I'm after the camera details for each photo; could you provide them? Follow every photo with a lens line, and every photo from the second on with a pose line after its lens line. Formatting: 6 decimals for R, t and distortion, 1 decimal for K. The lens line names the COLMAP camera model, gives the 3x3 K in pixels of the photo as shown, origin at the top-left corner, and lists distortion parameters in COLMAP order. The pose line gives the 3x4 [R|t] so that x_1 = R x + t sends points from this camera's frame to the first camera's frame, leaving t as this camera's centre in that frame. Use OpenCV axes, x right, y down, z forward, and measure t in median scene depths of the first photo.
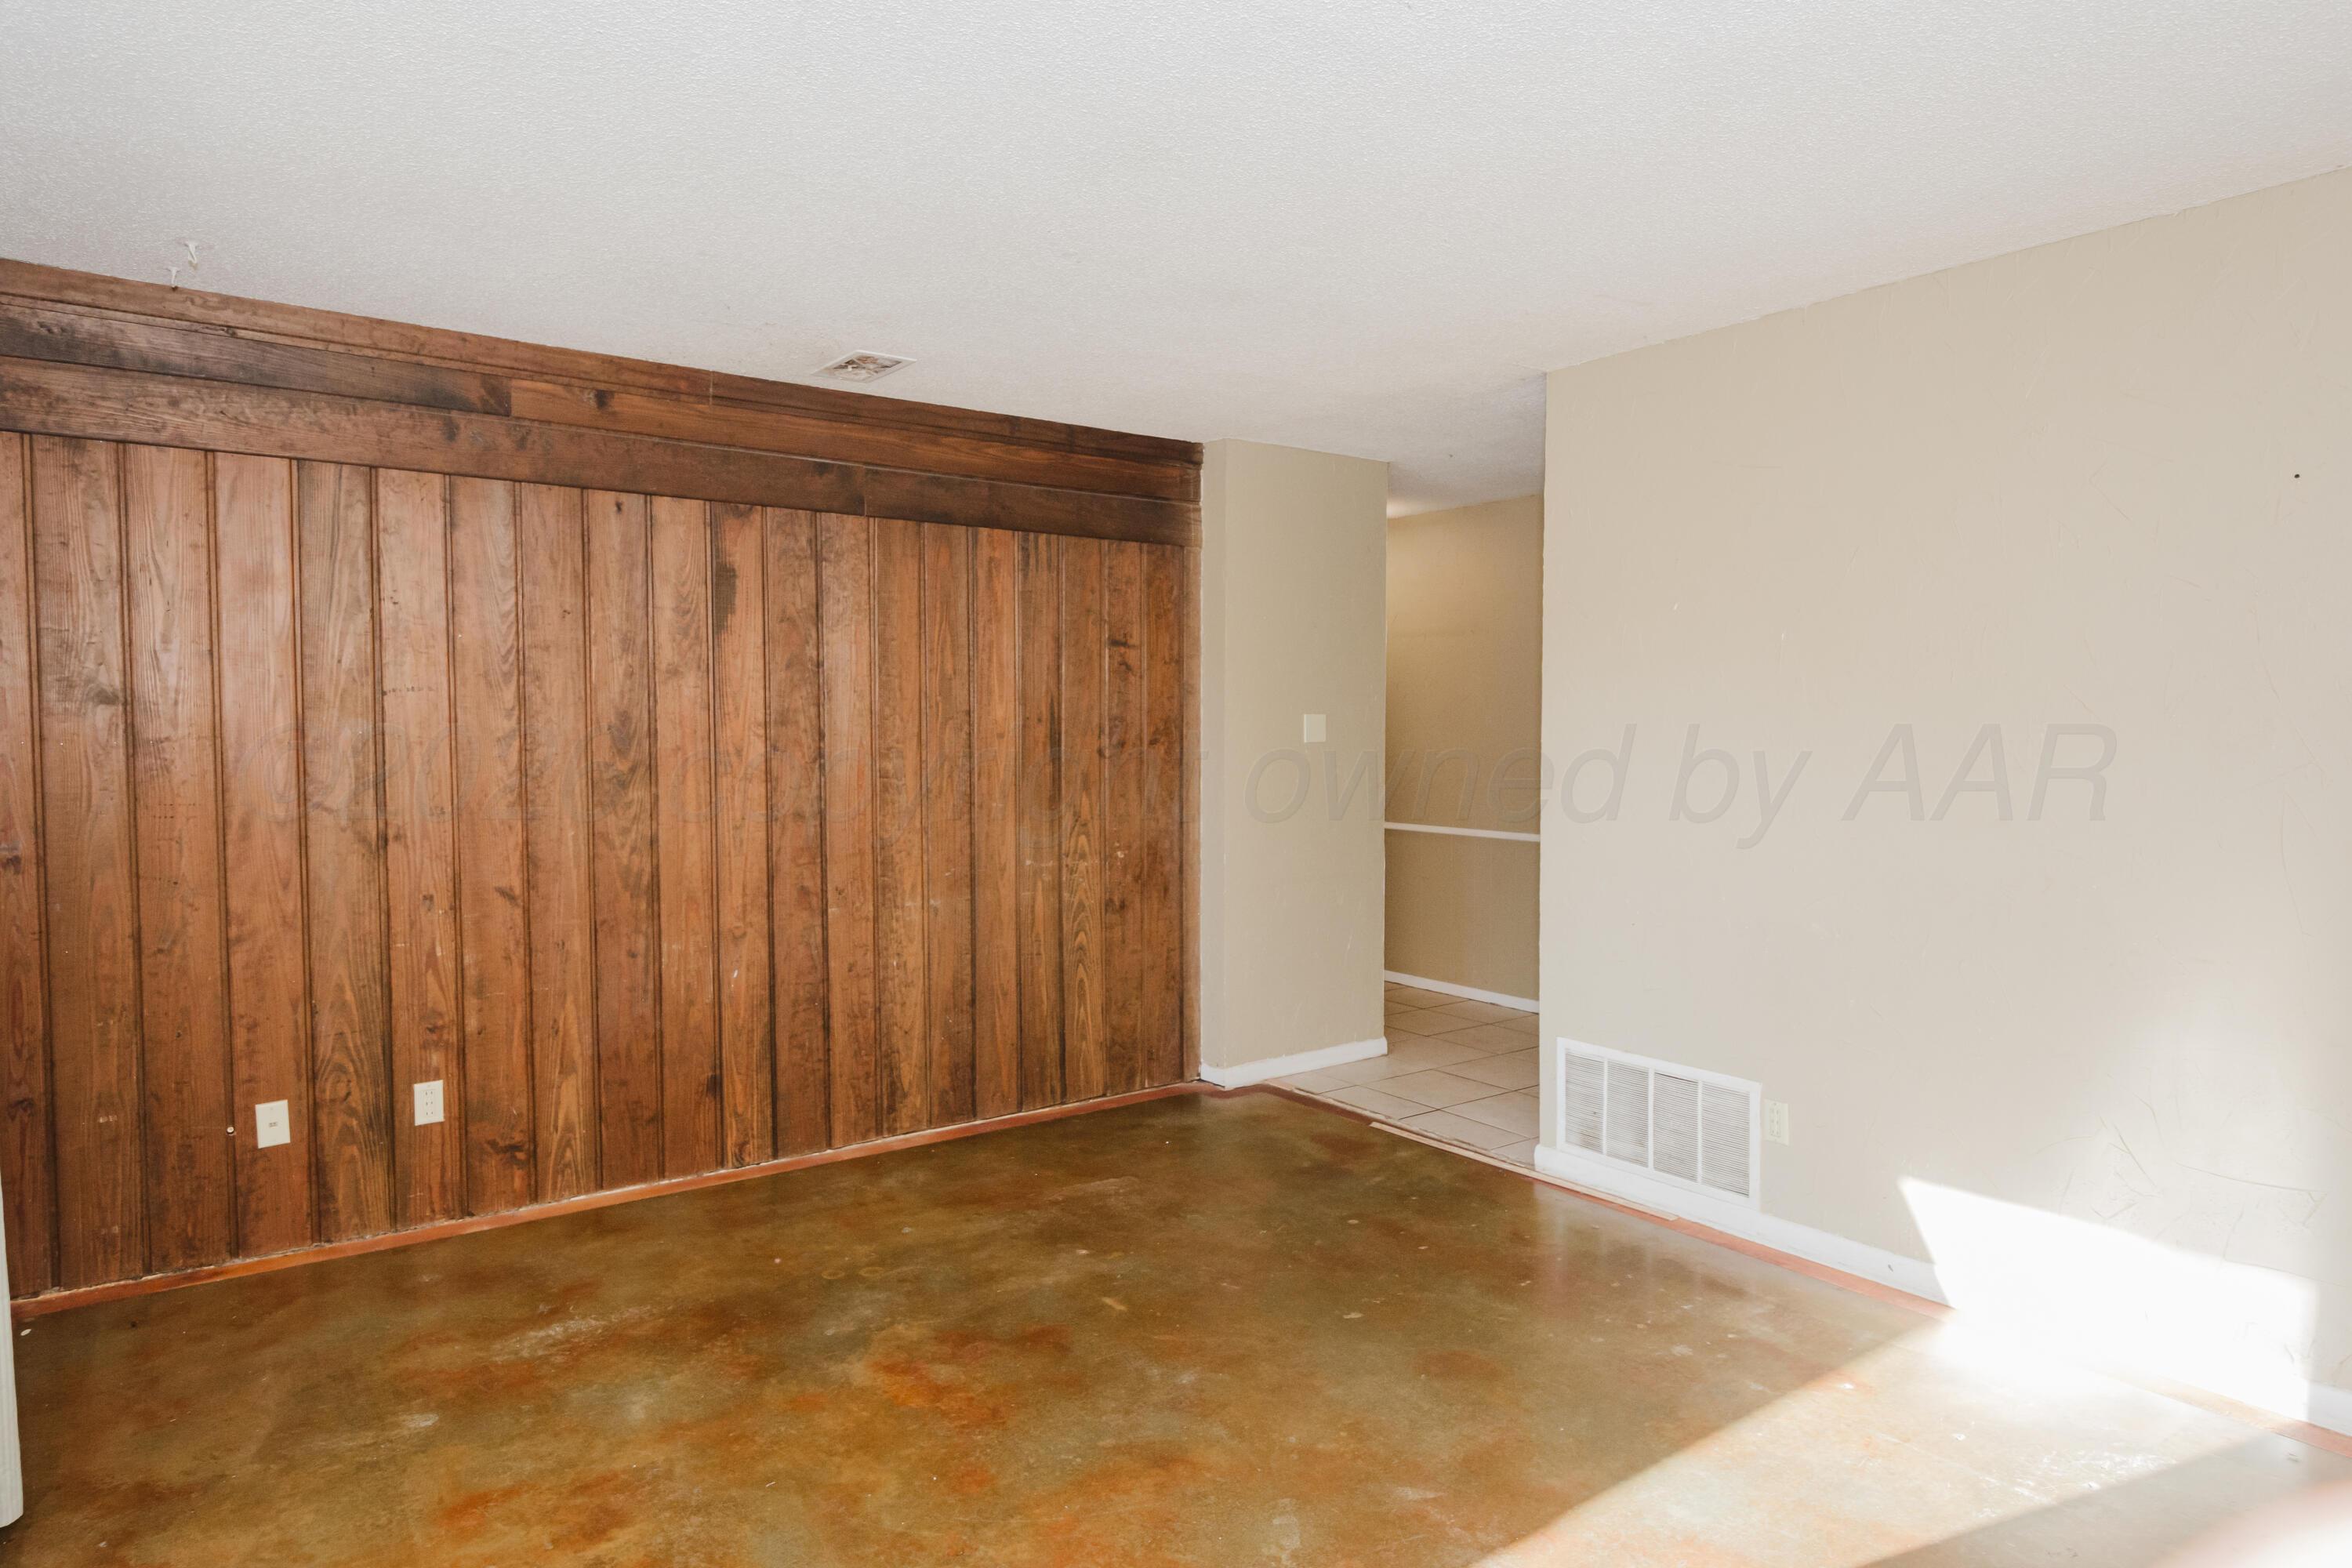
lens RADIAL K [[1318.5, 0, 1138.1], [0, 1318.5, 775.3], [0, 0, 1]] dist [0.002882, -0.001670]
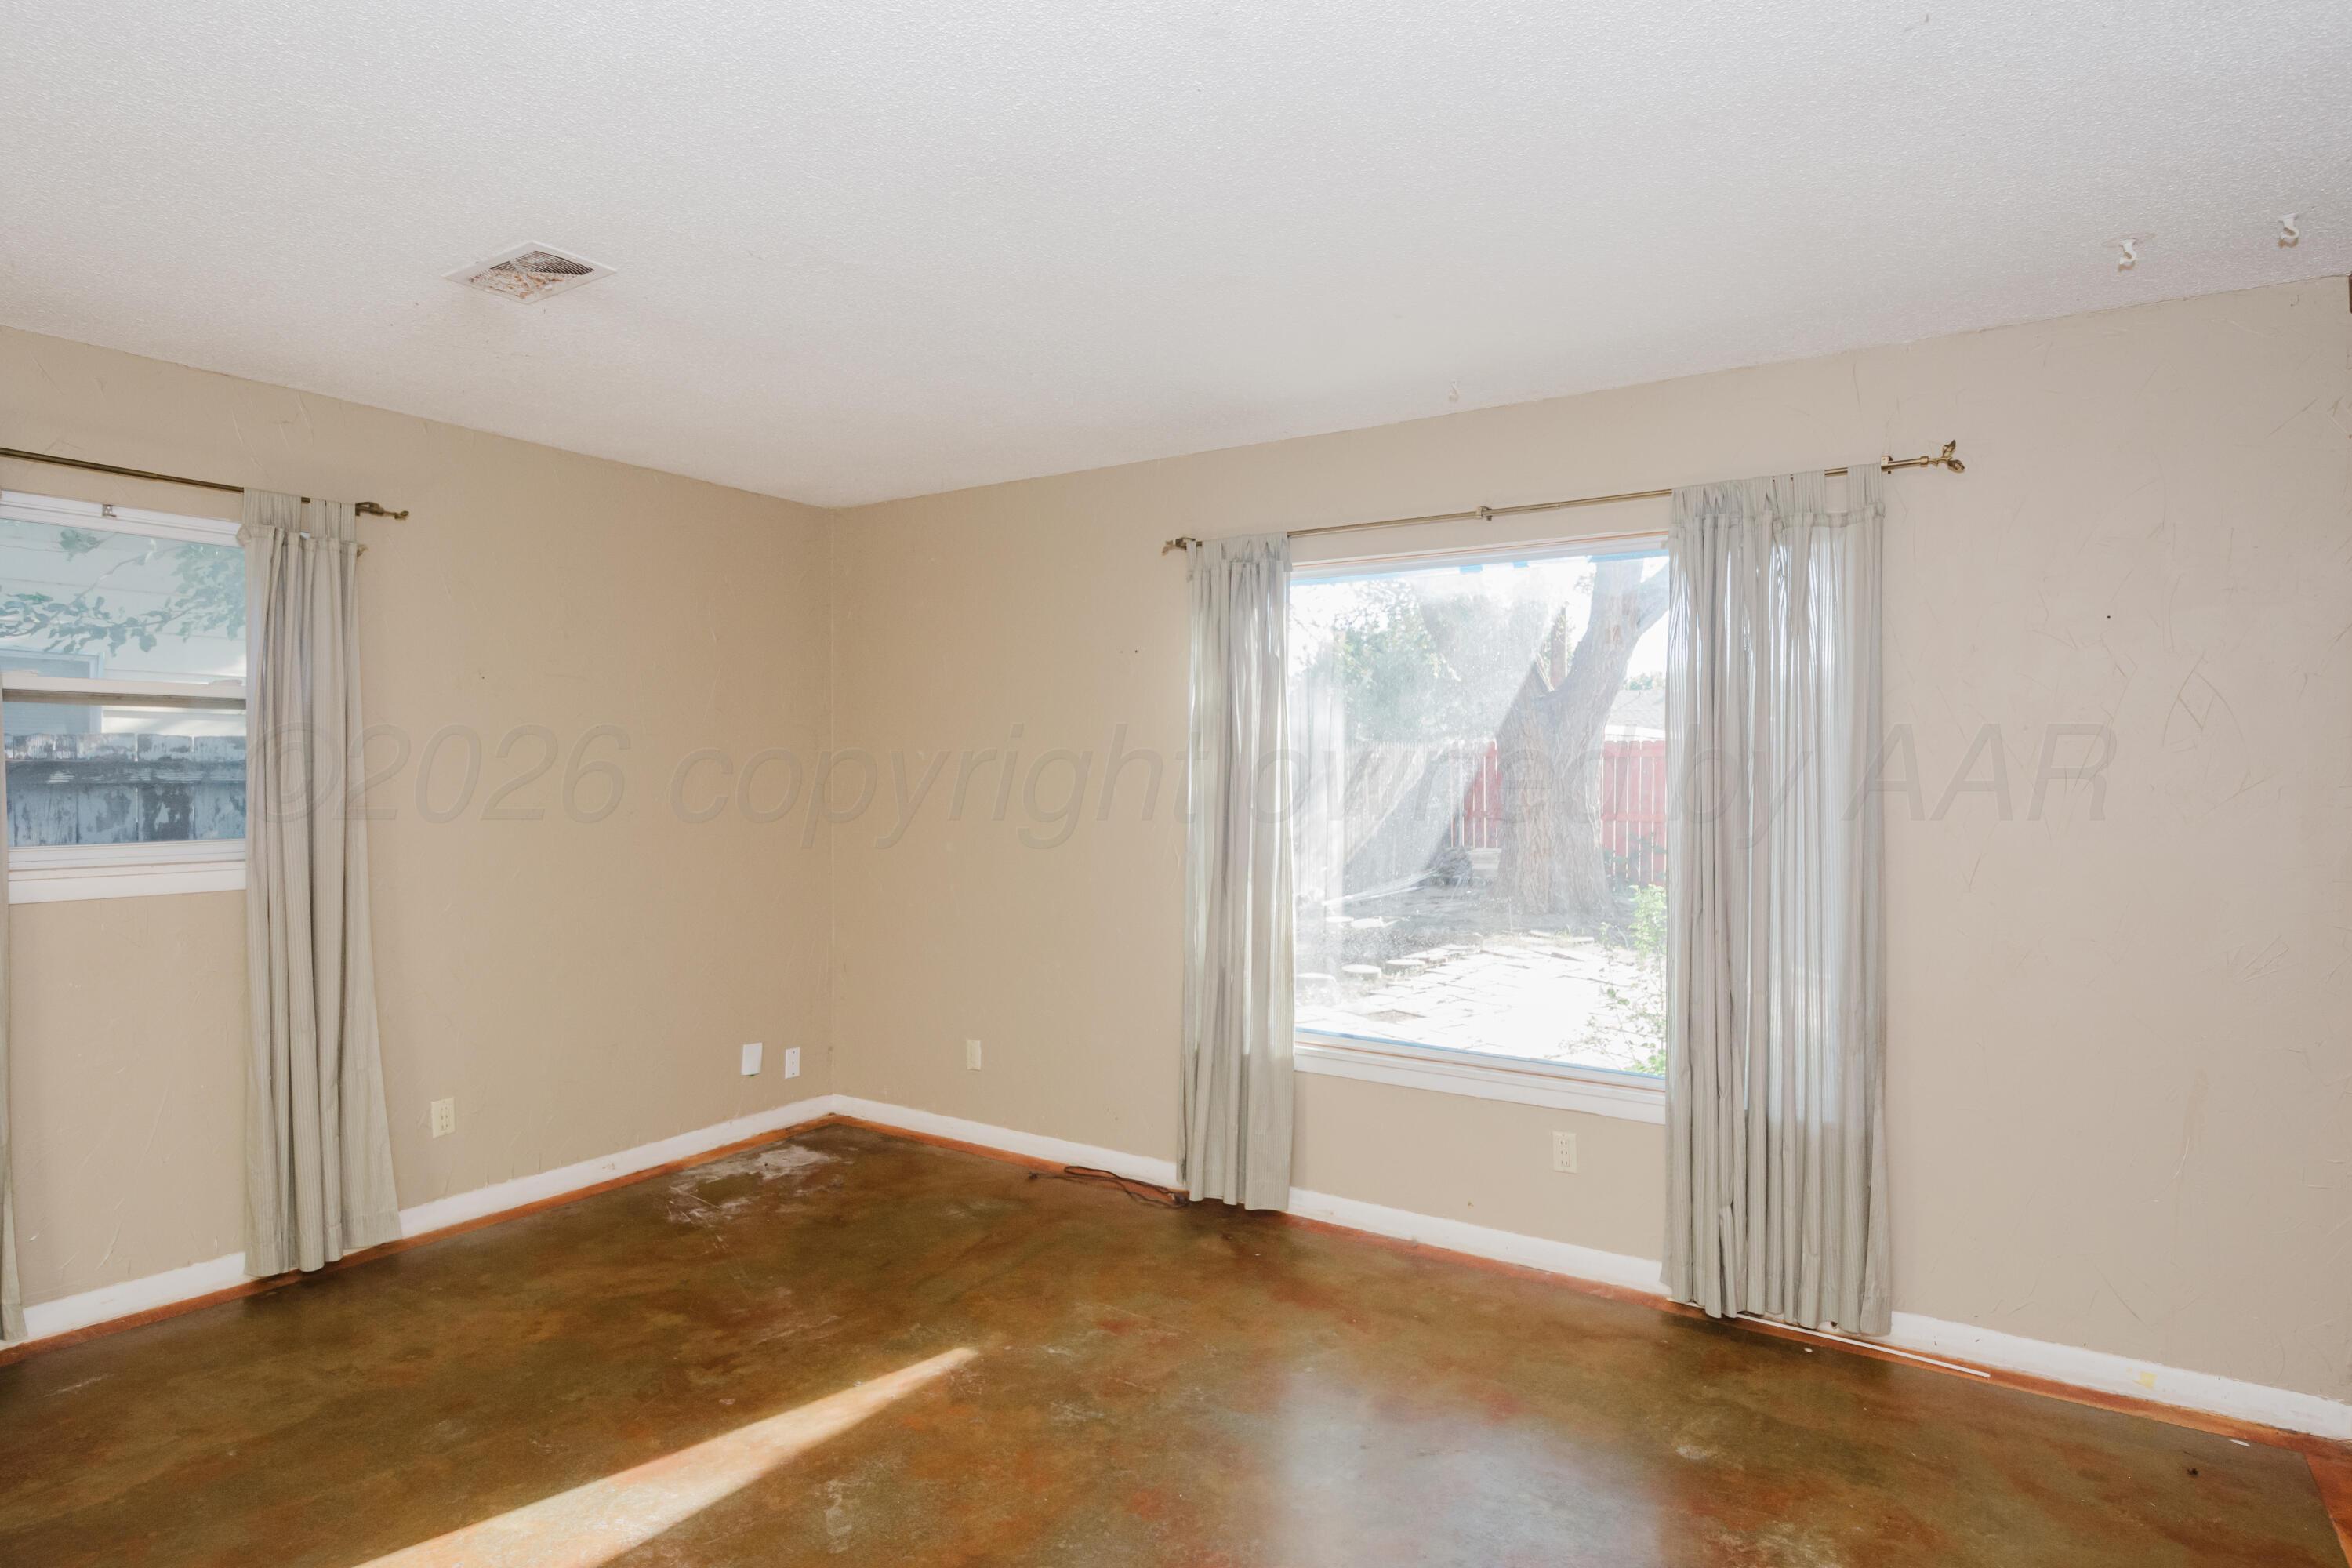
lens RADIAL K [[1318.5, 0, 1138.1], [0, 1318.5, 775.3], [0, 0, 1]] dist [0.002882, -0.001670]
pose [[-0.939668, -0.003651, -0.342068, 0.154208], [-0.017837, 0.999106, 0.038334, -0.050725], [0.341622, 0.042122, -0.938893, 1.260538]]
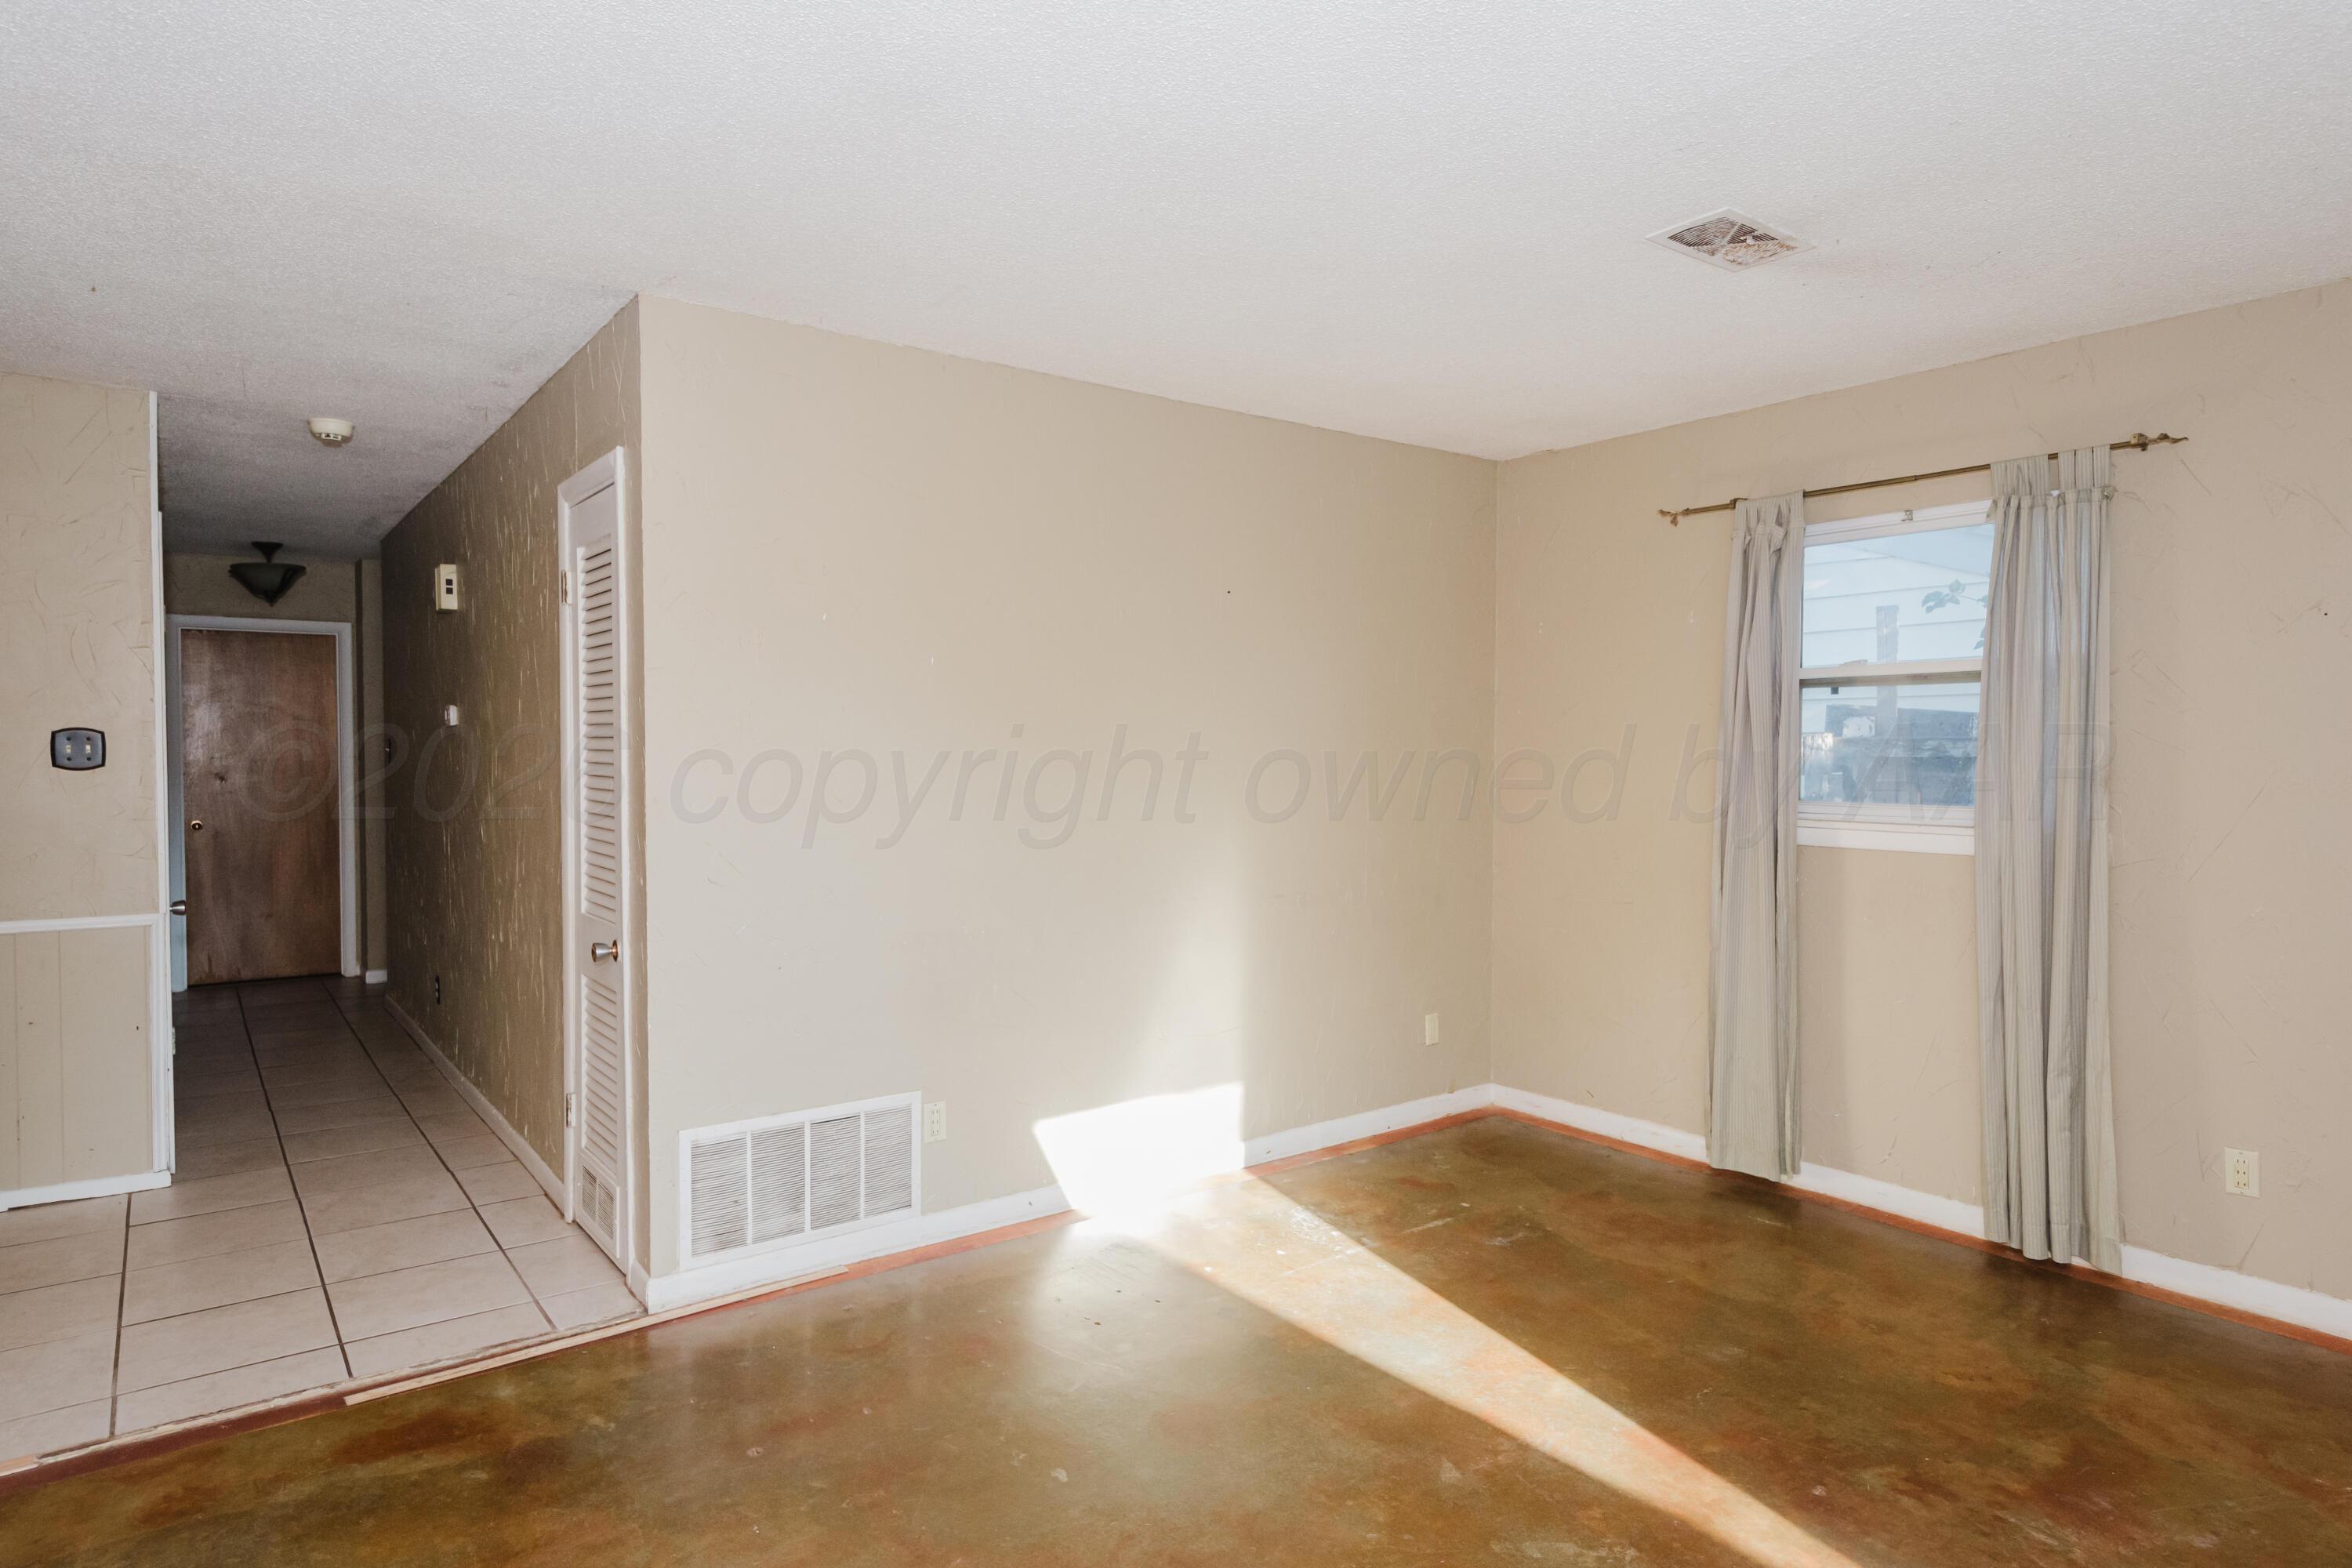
lens RADIAL K [[1318.5, 0, 1138.1], [0, 1318.5, 775.3], [0, 0, 1]] dist [0.002882, -0.001670]
pose [[0.001368, -0.021389, 0.999770, -0.529192], [0.039862, 0.998978, 0.021317, -0.026819], [-0.999204, 0.039823, 0.002219, 0.782093]]
